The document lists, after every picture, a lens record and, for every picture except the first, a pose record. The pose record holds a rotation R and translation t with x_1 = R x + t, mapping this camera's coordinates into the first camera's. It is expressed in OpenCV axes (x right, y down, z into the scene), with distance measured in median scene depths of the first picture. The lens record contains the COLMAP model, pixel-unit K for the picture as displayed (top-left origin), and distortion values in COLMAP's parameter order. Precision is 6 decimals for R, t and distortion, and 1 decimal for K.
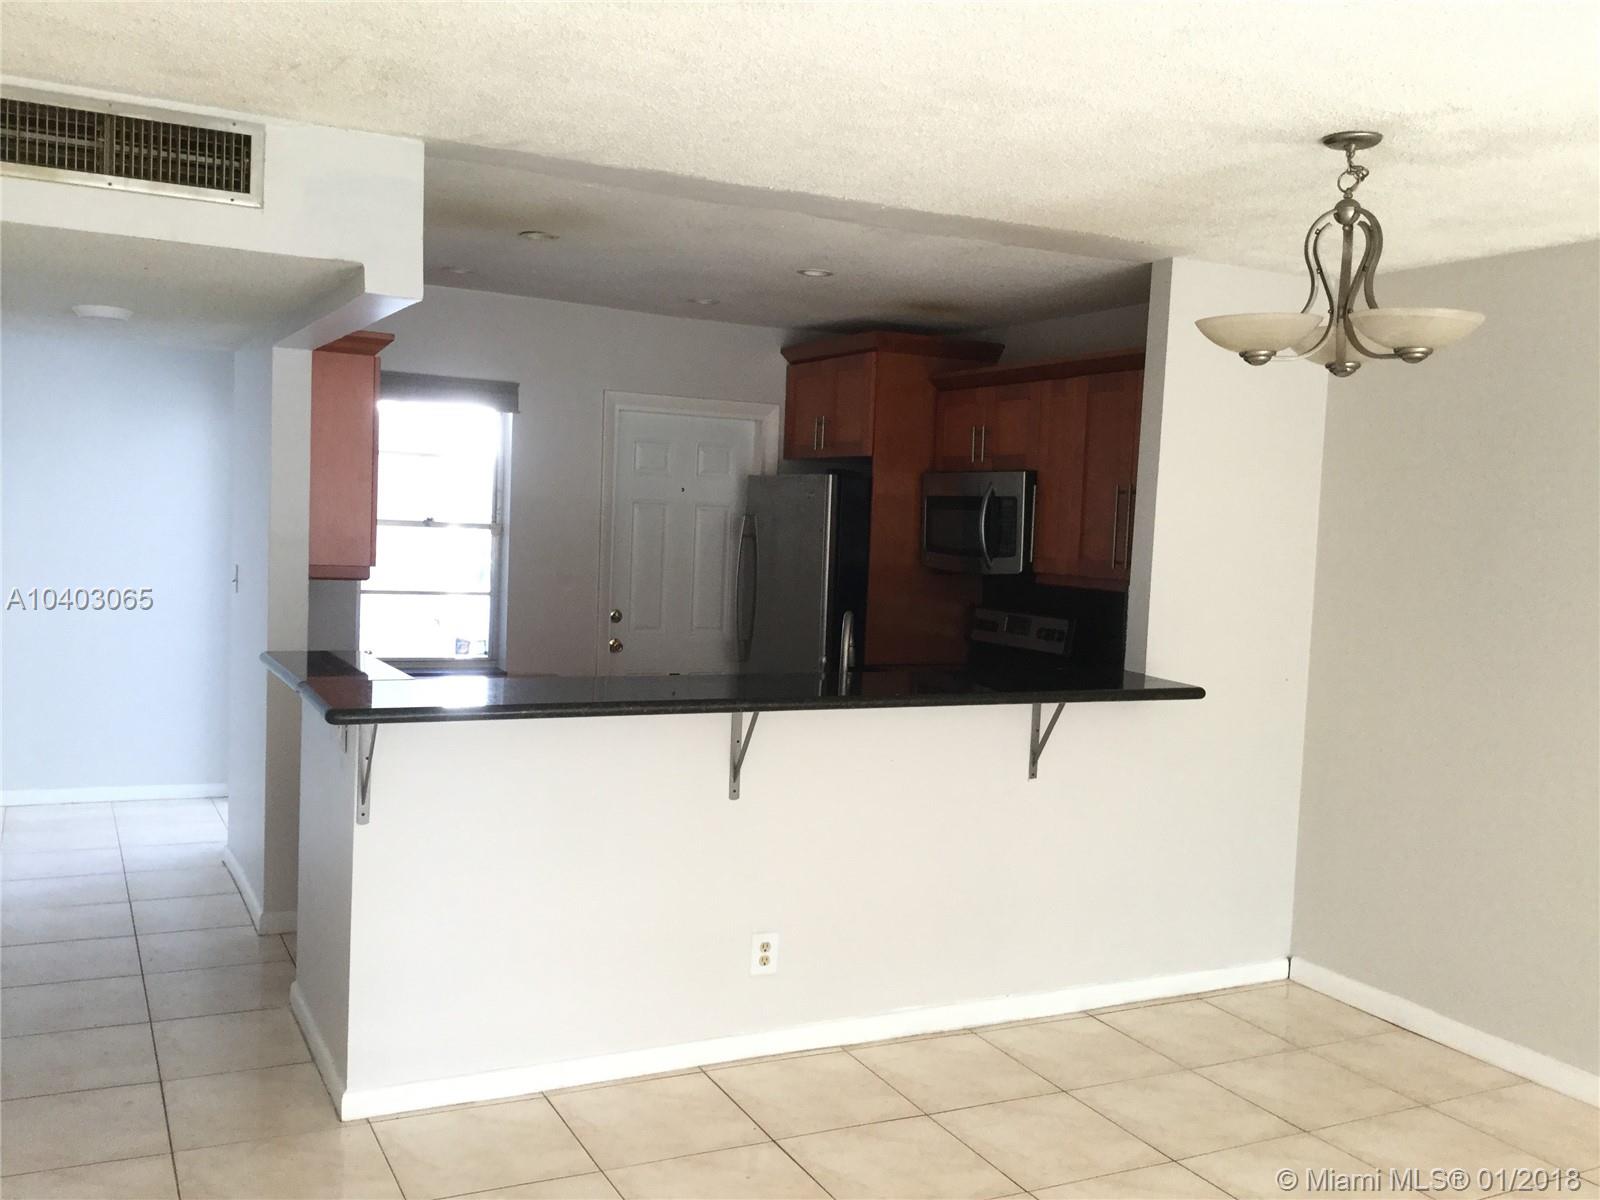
lens RADIAL K [[1431.0, 0, 800.0], [0, 1431.0, 600.0], [0, 0, 1]] dist [0.147814, -0.302986]
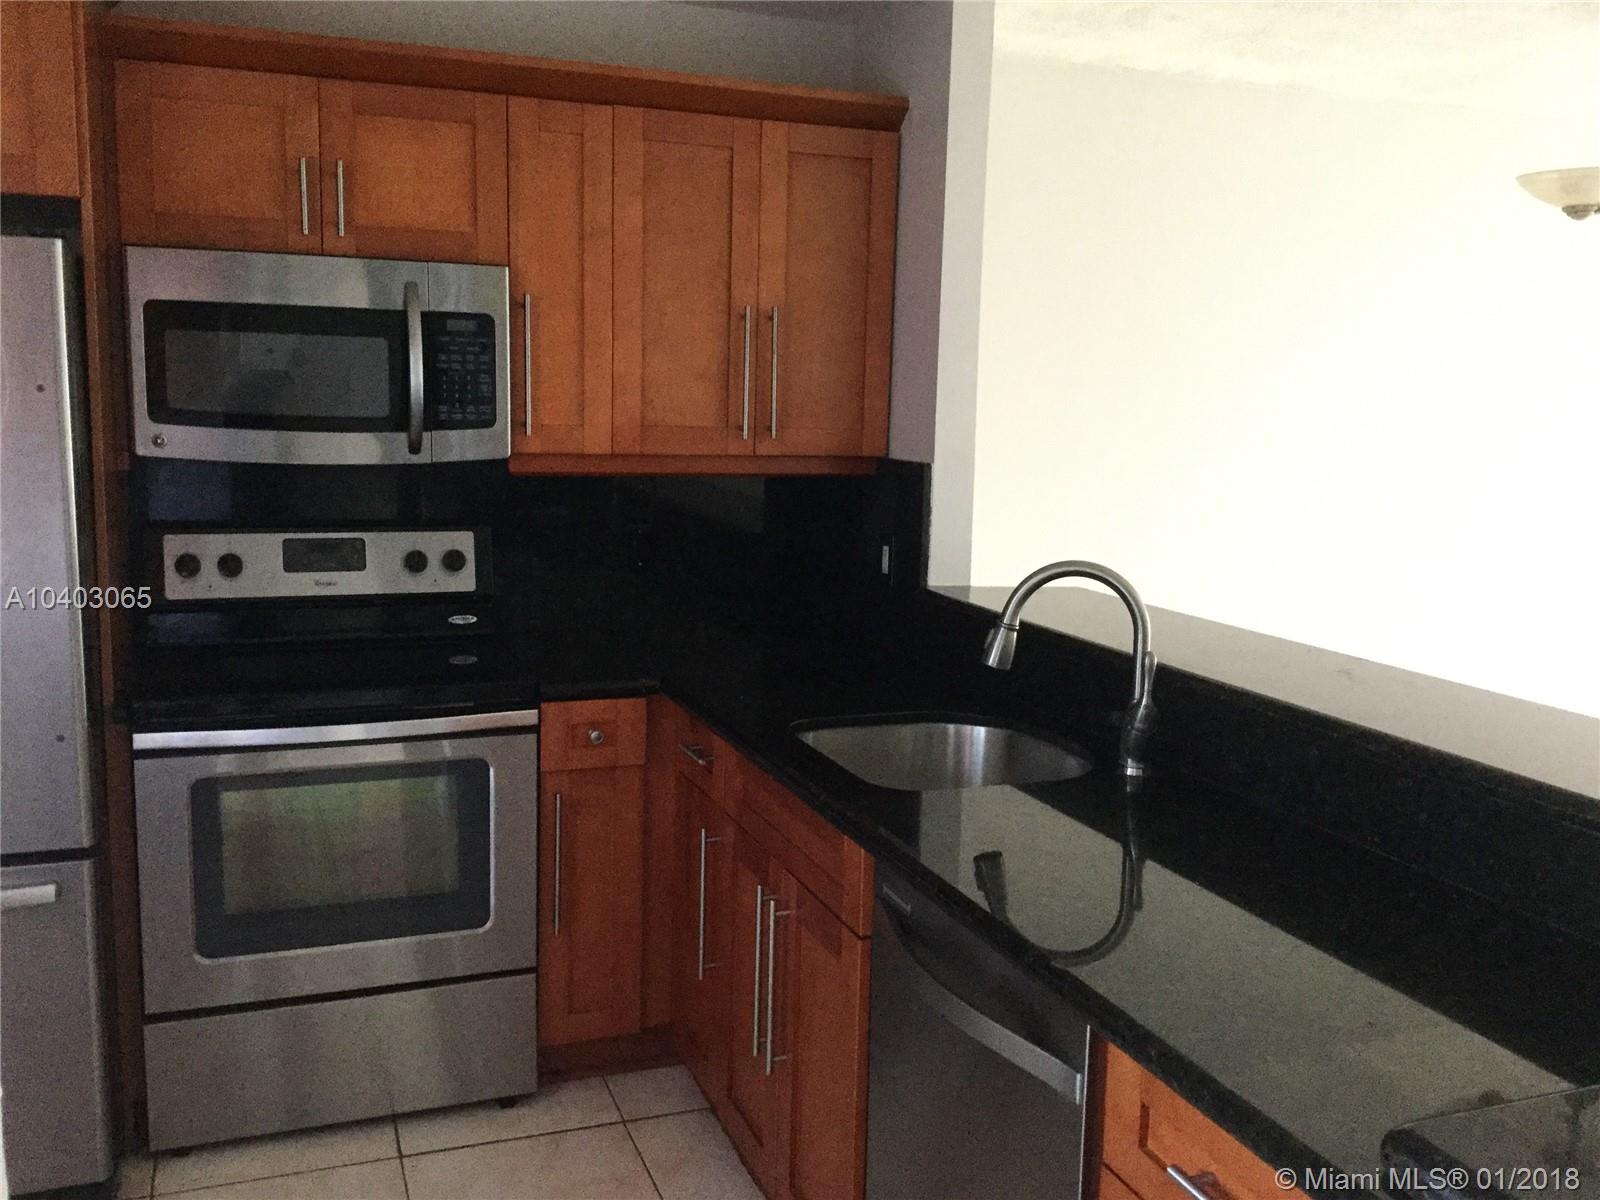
lens RADIAL K [[1442.5, 0, 823.7], [0, 1442.5, 599.1], [0, 0, 1]] dist [0.108691, -0.180171]
pose [[0.089143, -0.183837, 0.978906, -0.361198], [0.036818, 0.982756, 0.181207, -0.057170], [-0.995338, 0.019888, 0.094375, 0.774046]]
